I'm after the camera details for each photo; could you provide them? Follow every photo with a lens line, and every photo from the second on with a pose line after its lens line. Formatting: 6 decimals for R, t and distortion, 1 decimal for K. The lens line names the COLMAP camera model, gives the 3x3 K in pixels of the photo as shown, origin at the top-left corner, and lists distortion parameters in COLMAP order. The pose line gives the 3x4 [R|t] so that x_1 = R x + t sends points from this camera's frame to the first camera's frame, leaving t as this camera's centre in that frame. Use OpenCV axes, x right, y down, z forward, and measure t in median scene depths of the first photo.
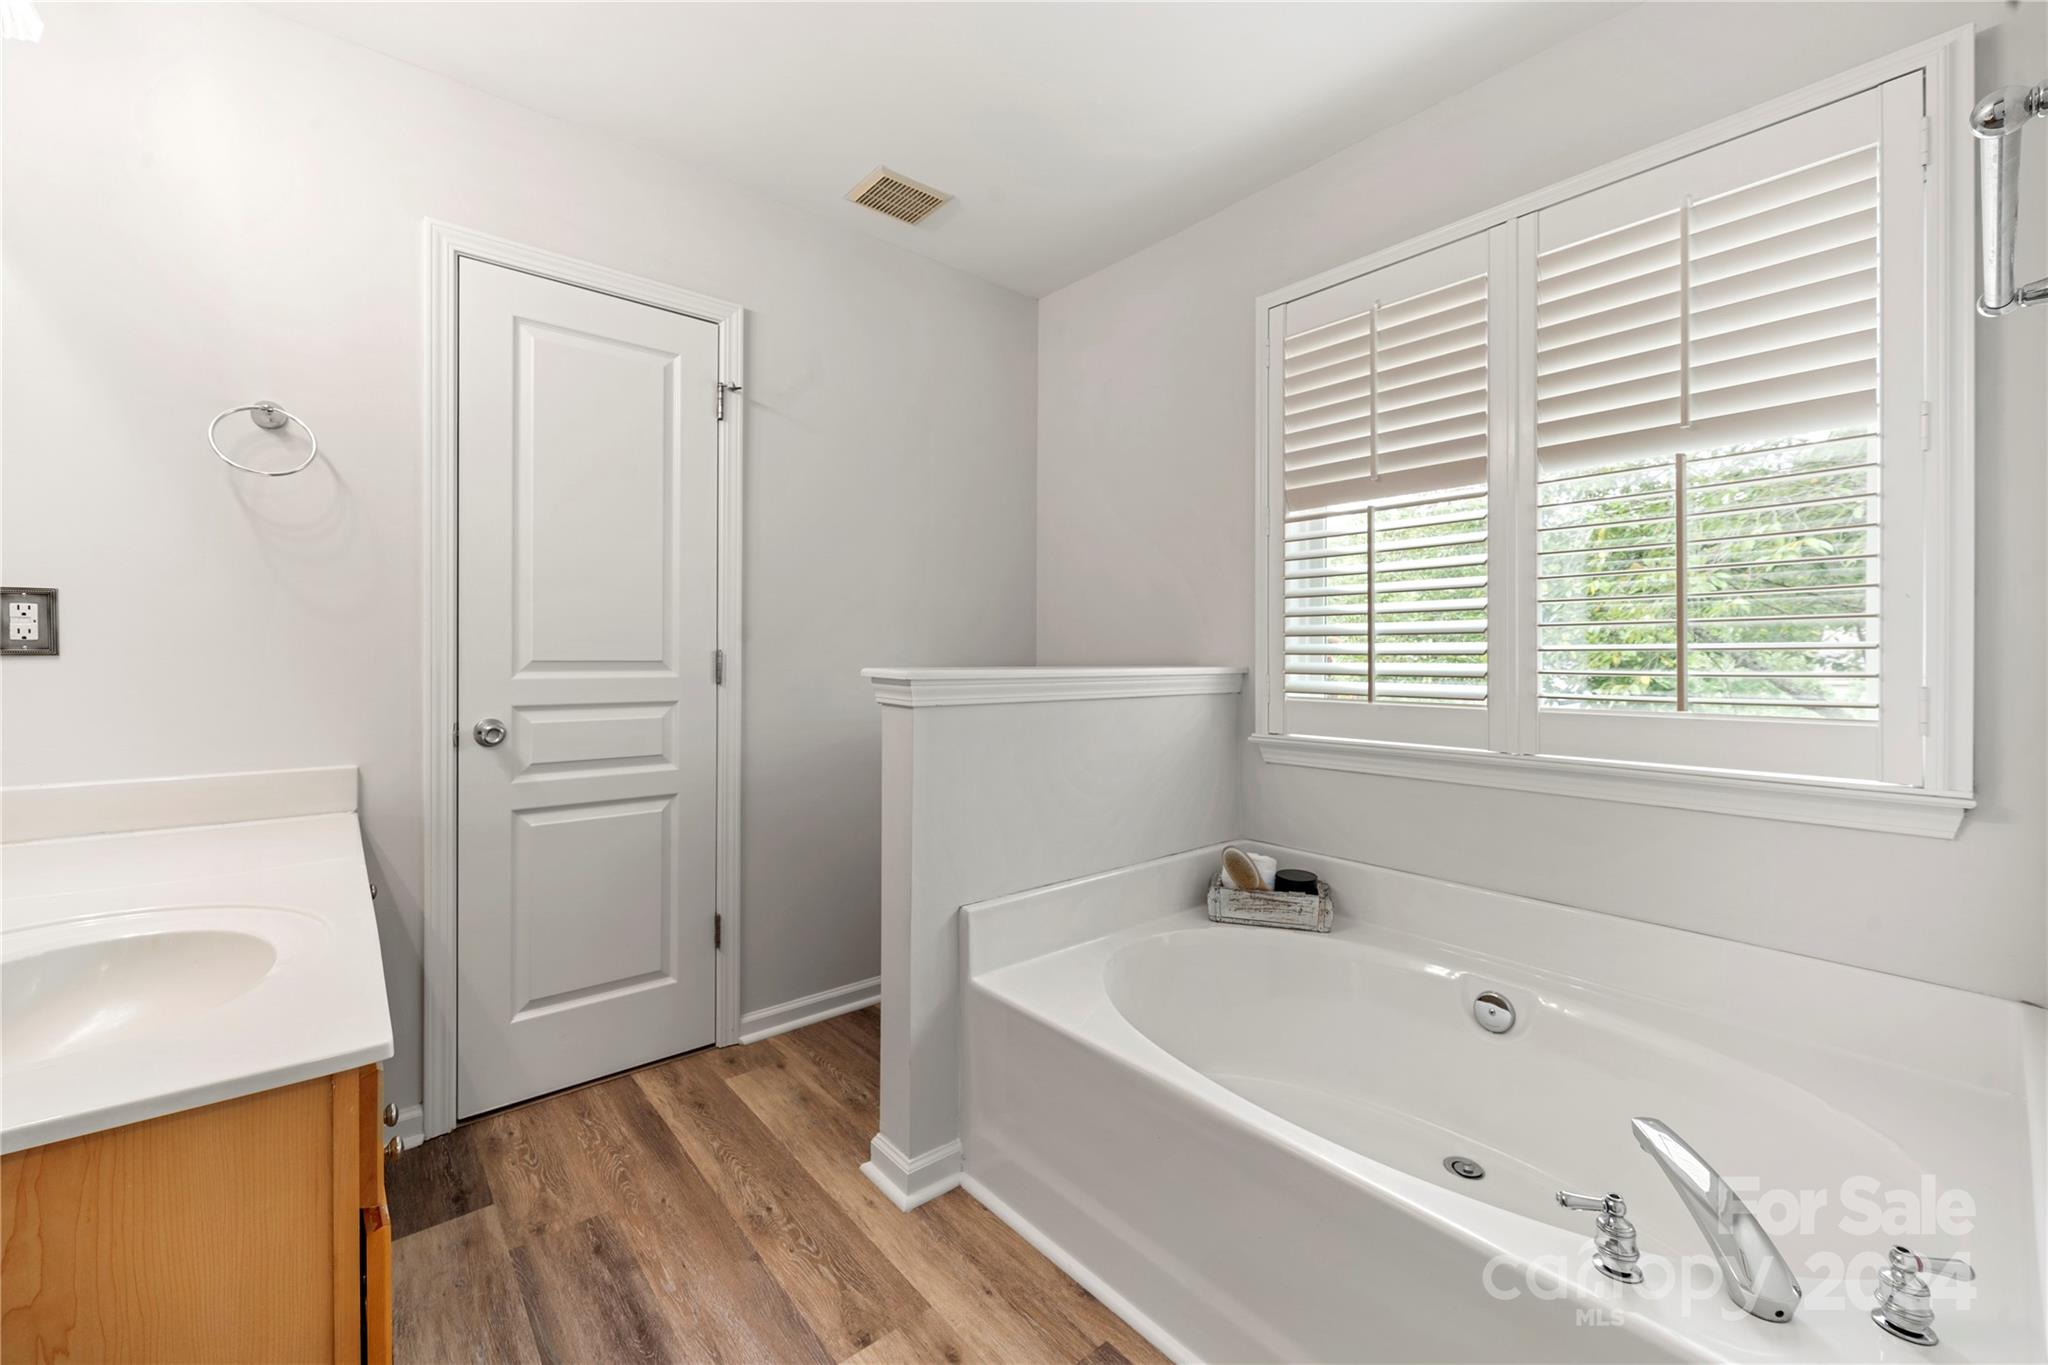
lens RADIAL K [[820.7, 0, 1023.9], [0, 820.7, 652.1], [0, 0, 1]] dist [0.000819, 0.000024]
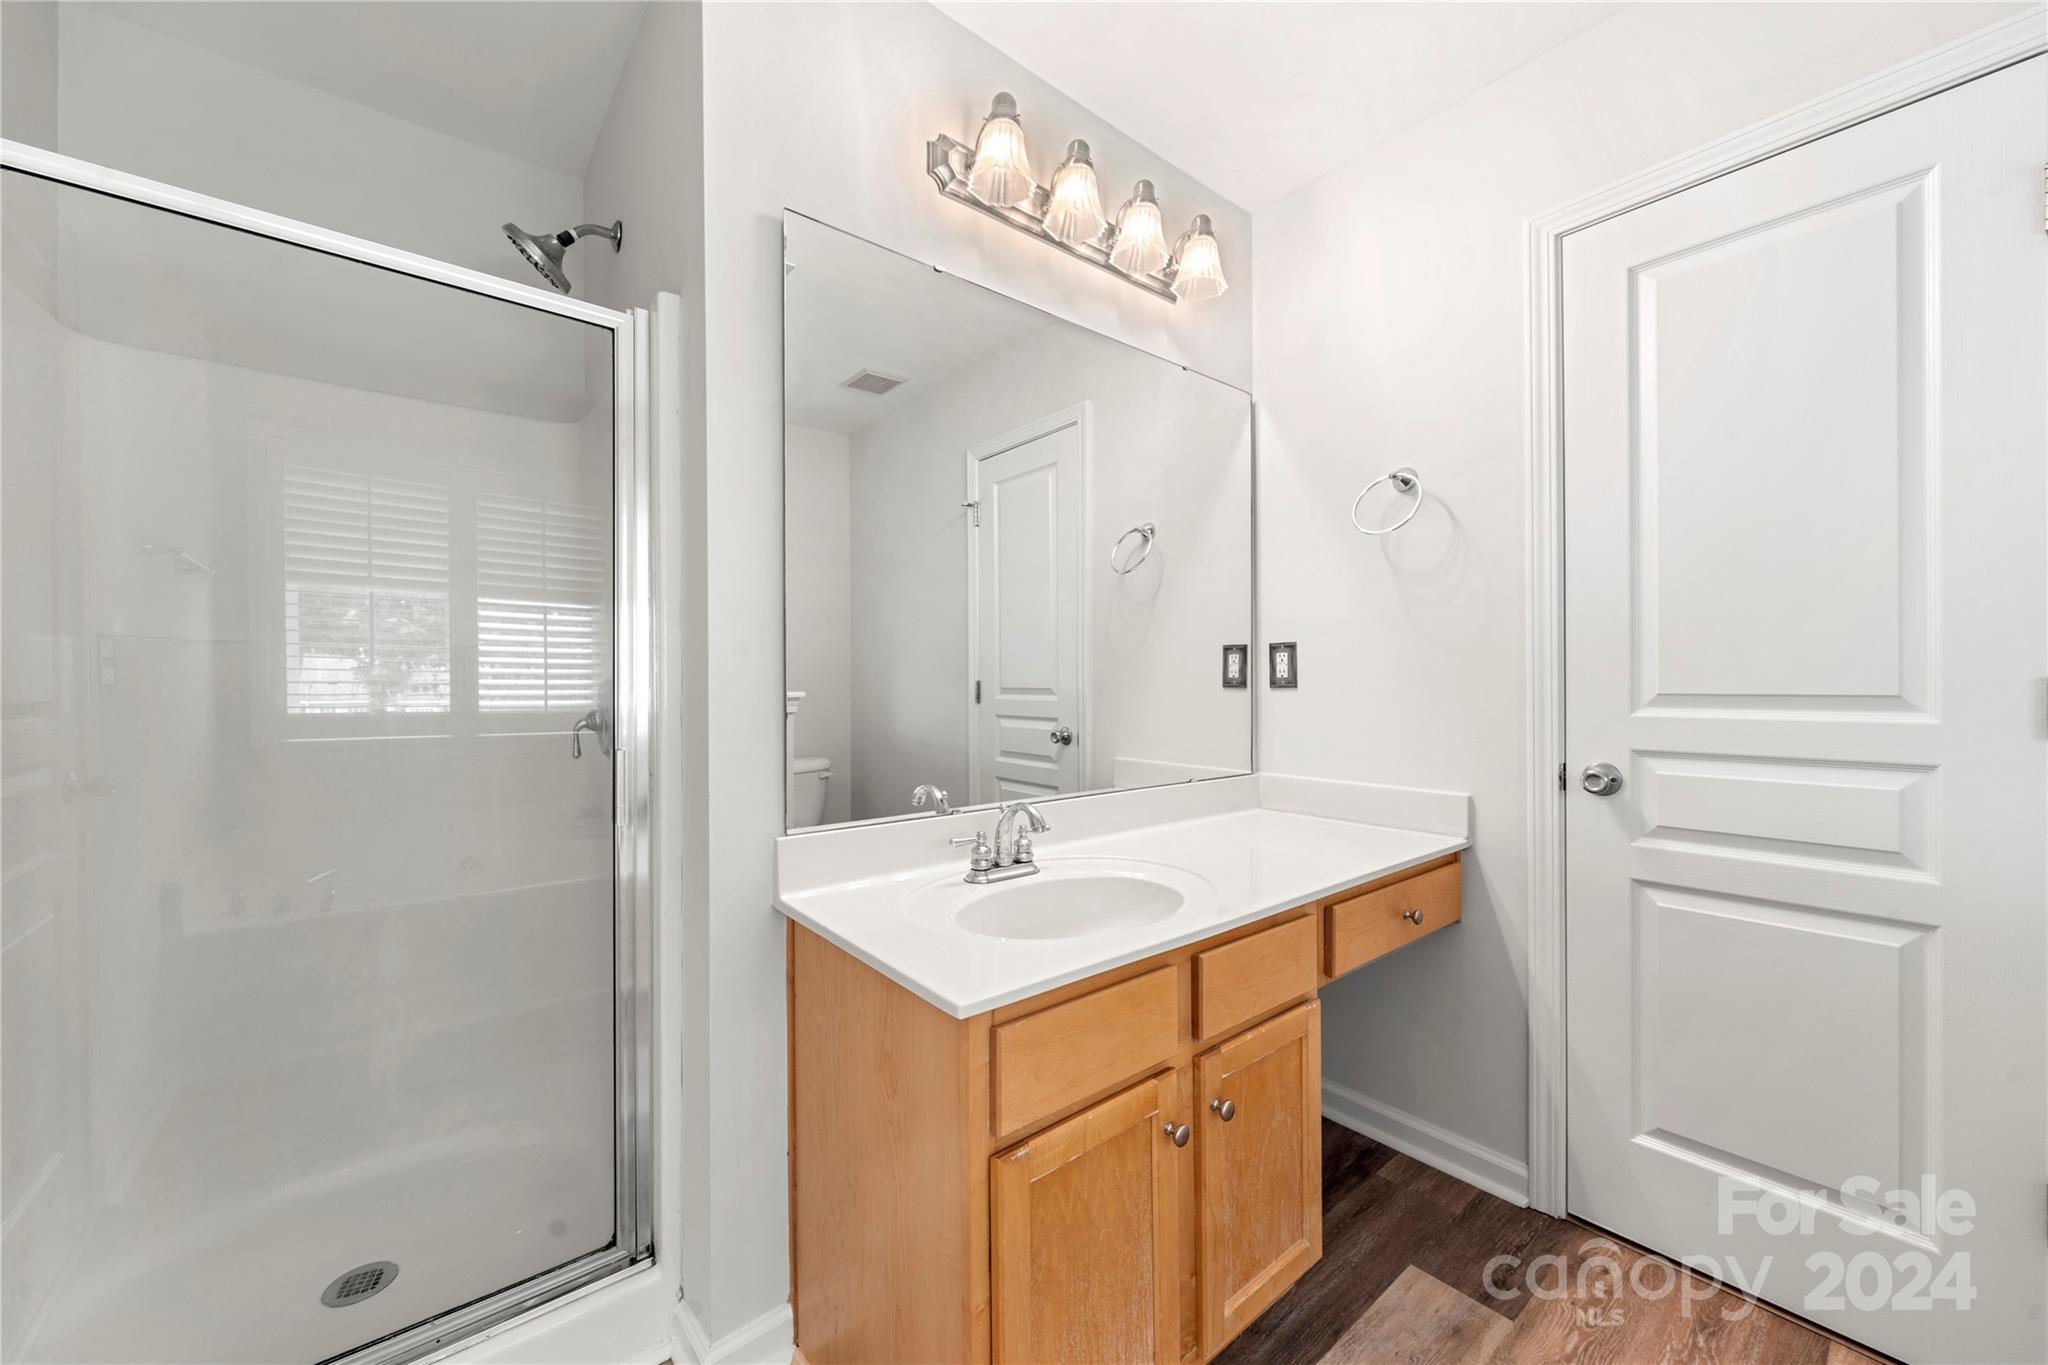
lens RADIAL K [[764.0, 0, 1024.0], [0, 764.0, 682.5], [0, 0, 1]] dist [-0.001747, -0.000107]
pose [[-0.015963, -0.005535, -0.999857, 0.143703], [0.007440, 0.999956, -0.005654, -0.000871], [0.999845, -0.007529, -0.015921, 0.425067]]
